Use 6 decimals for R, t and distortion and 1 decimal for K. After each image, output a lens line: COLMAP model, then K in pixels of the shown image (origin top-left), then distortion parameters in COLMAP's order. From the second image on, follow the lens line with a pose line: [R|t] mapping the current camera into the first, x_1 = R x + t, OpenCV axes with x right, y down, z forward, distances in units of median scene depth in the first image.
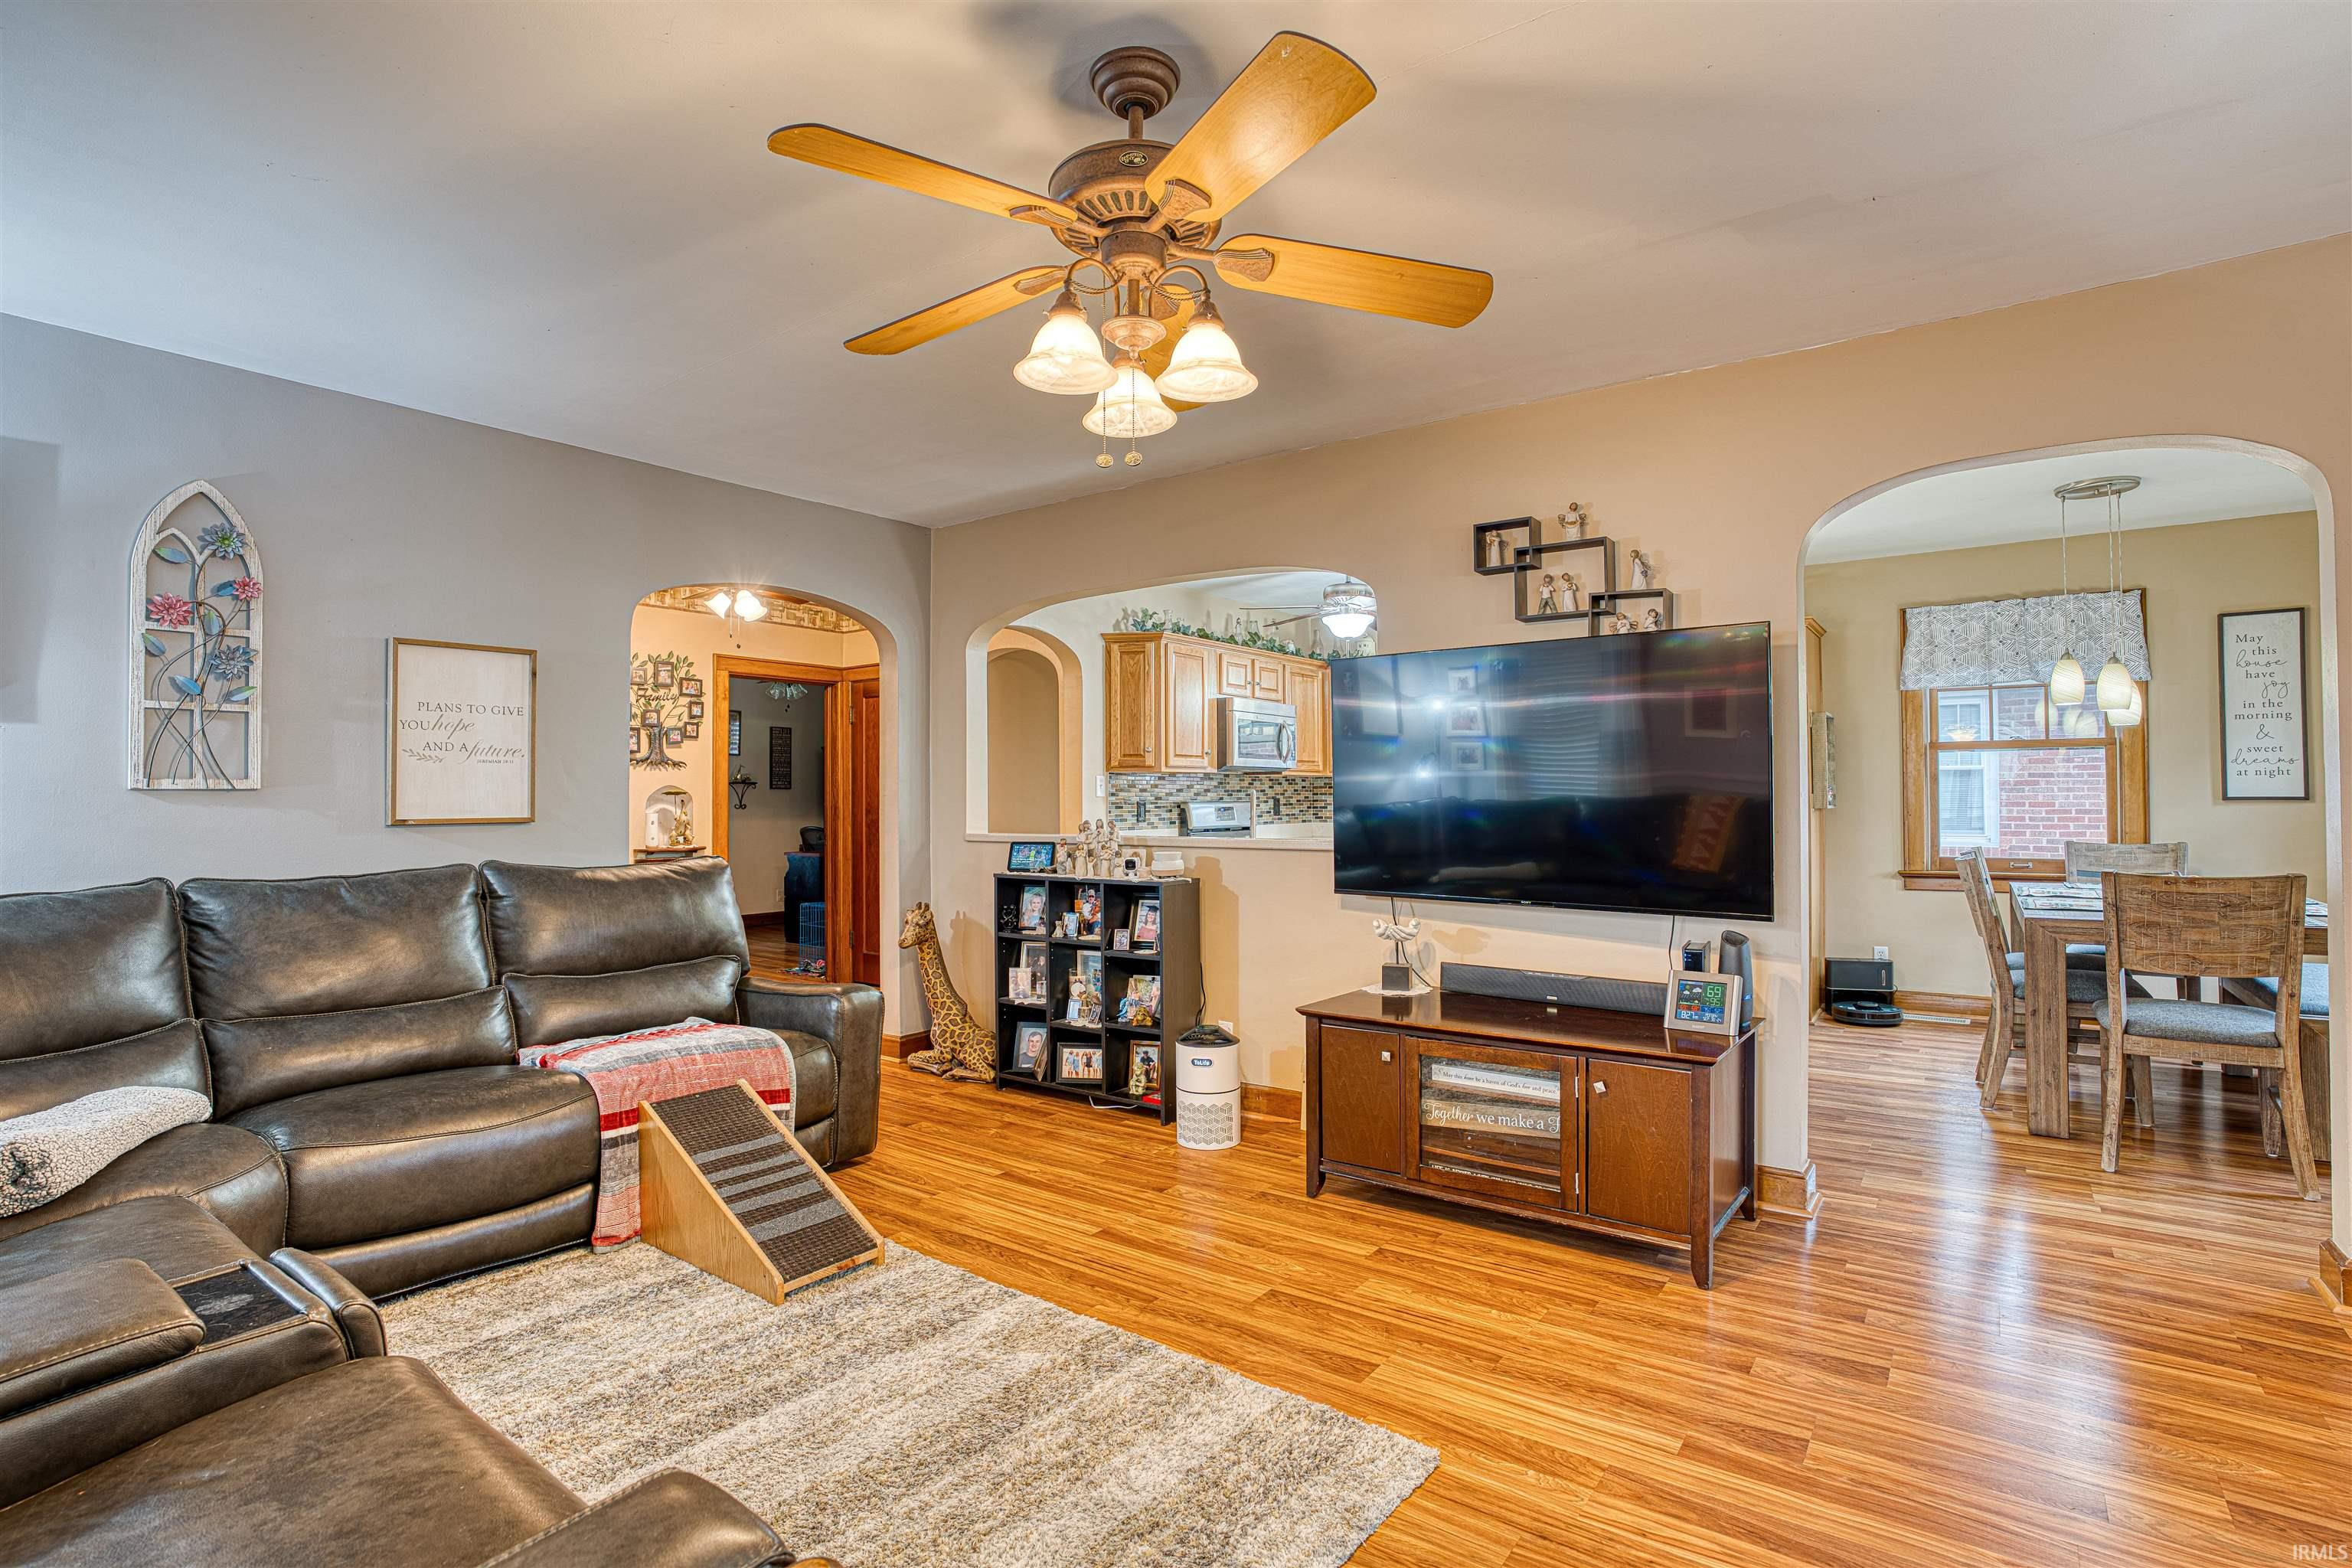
lens RADIAL K [[1136.9, 0, 1176.5], [0, 1136.9, 779.7], [0, 0, 1]] dist [-0.070608, 0.030176]
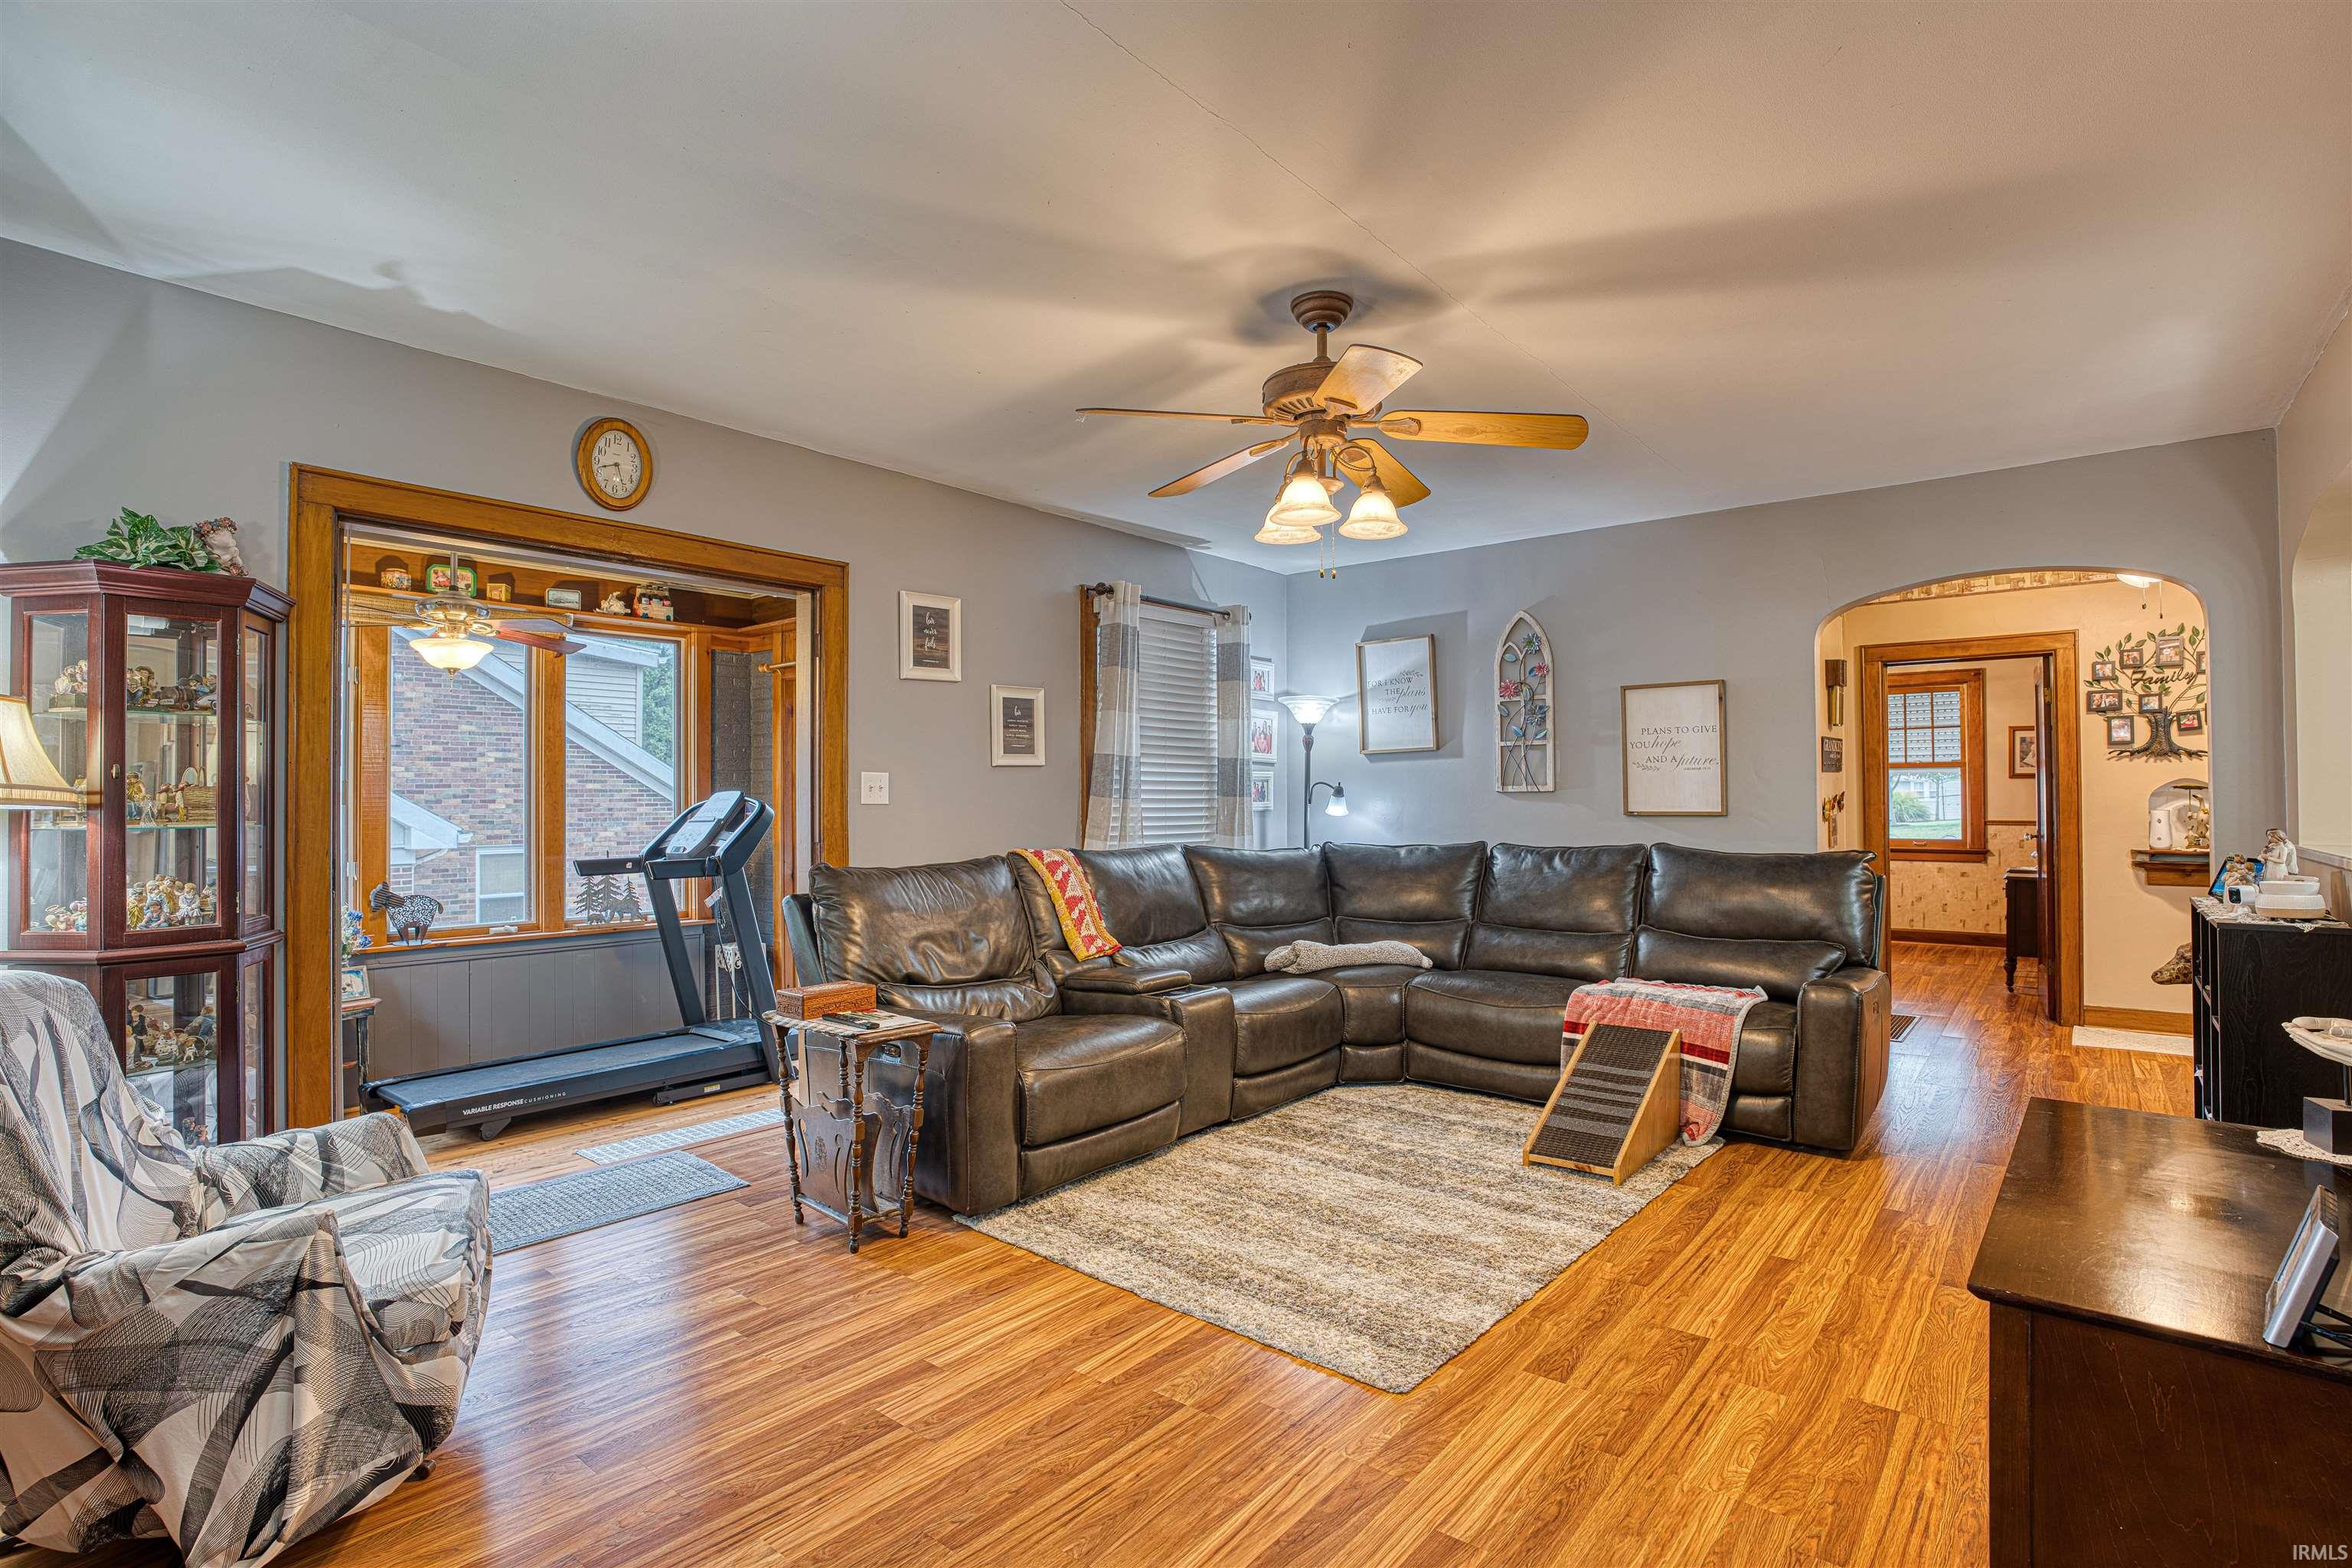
lens RADIAL K [[1136.9, 0, 1176.5], [0, 1136.9, 779.7], [0, 0, 1]] dist [-0.070608, 0.030176]
pose [[-0.047902, -0.009191, -0.998810, 0.881551], [0.020628, 0.999735, -0.010189, -0.002891], [0.998639, -0.021091, -0.047699, 0.535609]]
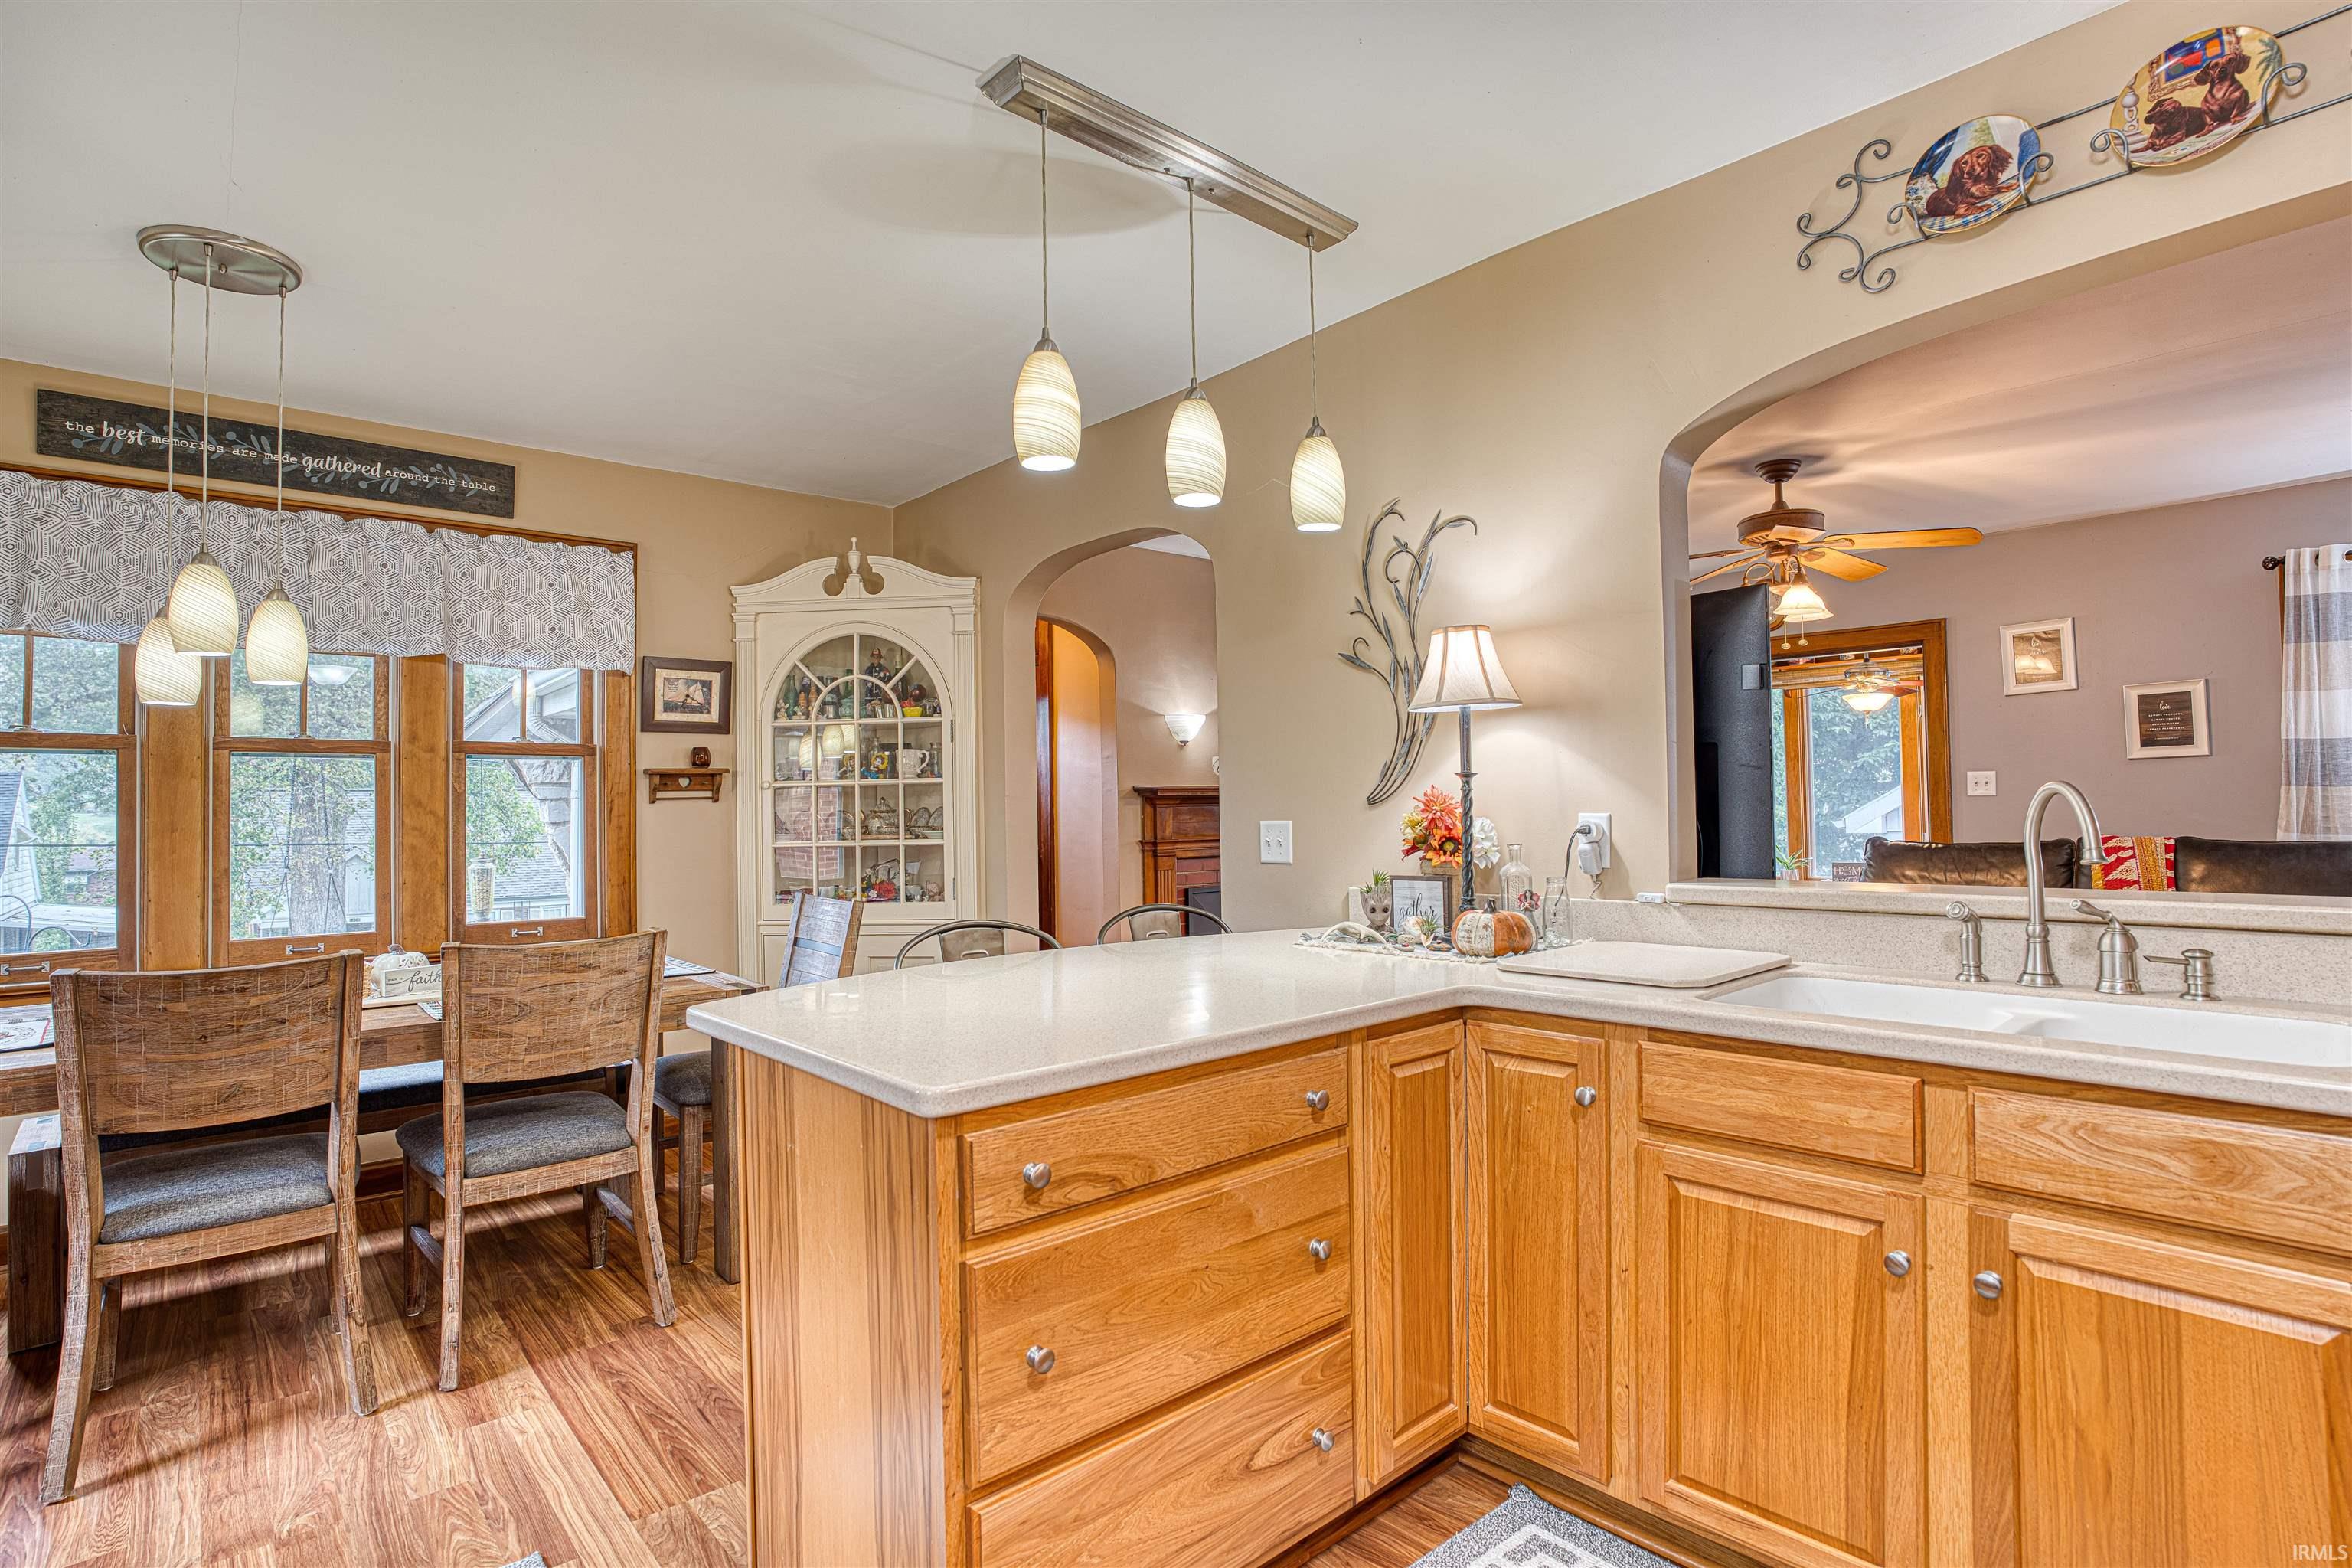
lens RADIAL K [[1161.1, 0, 1176.5], [0, 1161.1, 780.0], [0, 0, 1]] dist [-0.070414, 0.029873]
pose [[-0.974725, 0.029277, 0.221482, 0.394013], [0.020756, 0.998956, -0.040705, 0.026526], [-0.222442, -0.035079, -0.974315, 2.099645]]
